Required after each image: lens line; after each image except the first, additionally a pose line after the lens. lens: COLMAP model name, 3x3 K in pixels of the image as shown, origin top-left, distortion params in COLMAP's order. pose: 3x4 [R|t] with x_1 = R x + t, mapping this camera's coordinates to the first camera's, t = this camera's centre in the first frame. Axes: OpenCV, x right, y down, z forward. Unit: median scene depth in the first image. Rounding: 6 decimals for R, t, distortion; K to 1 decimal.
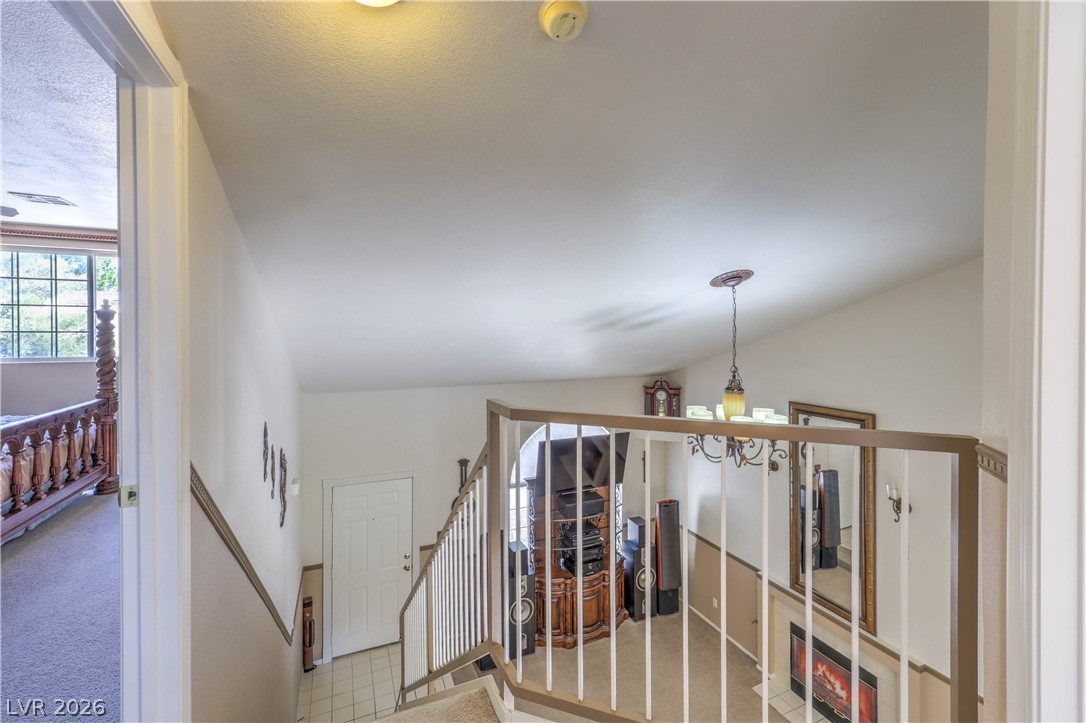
lens RADIAL K [[444.6, 0, 547.8], [0, 444.6, 352.1], [0, 0, 1]] dist [0.004004, 0.000353]
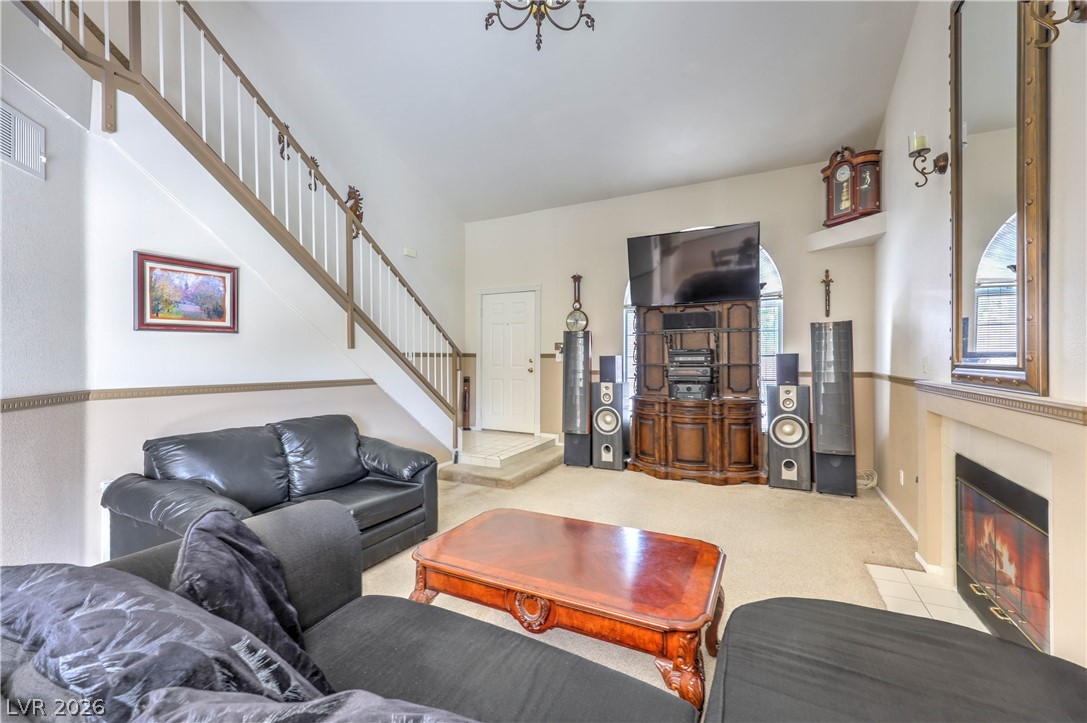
lens RADIAL K [[436.1, 0, 545.9], [0, 436.1, 361.5], [0, 0, 1]] dist [0.001269, 0.000032]
pose [[0.649909, 0.010573, -0.759939, 0.532768], [-0.011083, 0.999929, 0.004433, 0.434388], [0.759931, 0.005541, 0.649980, 0.286052]]
